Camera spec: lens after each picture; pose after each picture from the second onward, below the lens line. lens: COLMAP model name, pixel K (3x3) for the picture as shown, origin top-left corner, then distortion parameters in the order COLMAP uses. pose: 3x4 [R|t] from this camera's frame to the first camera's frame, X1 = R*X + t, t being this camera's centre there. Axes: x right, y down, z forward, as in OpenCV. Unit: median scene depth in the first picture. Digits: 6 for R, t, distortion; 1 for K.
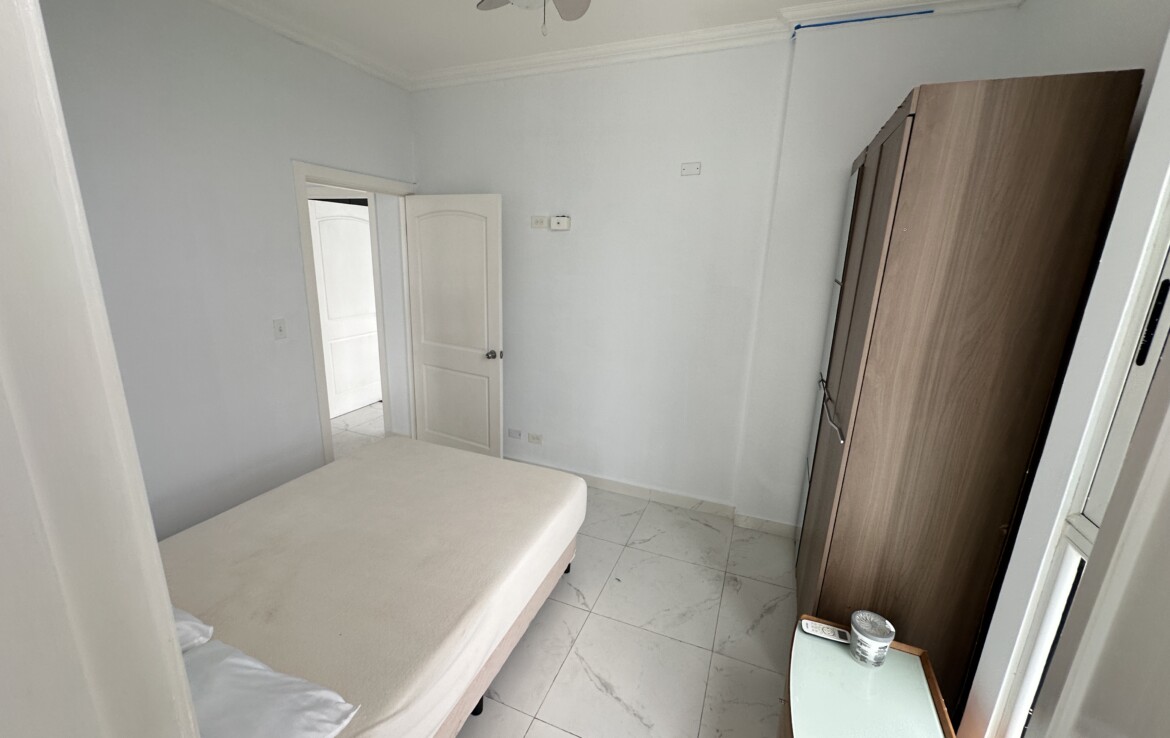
lens RADIAL K [[468.8, 0, 577.3], [0, 468.8, 366.2], [0, 0, 1]] dist [0.000595, 0.000021]
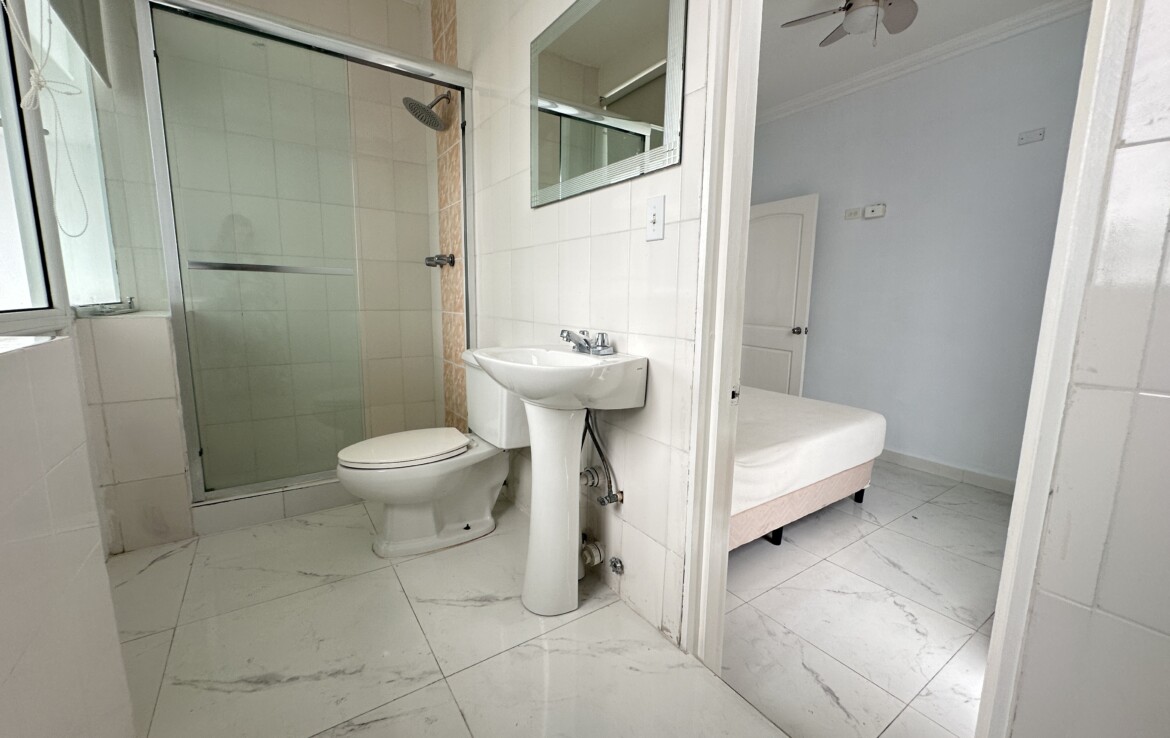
lens RADIAL K [[468.8, 0, 589.7], [0, 468.8, 367.0], [0, 0, 1]] dist [0.000595, 0.000021]
pose [[0.843691, 0.061984, -0.533238, 0.008994], [-0.117398, 0.990572, -0.070604, 0.219955], [0.523835, 0.122169, 0.843014, -0.249117]]
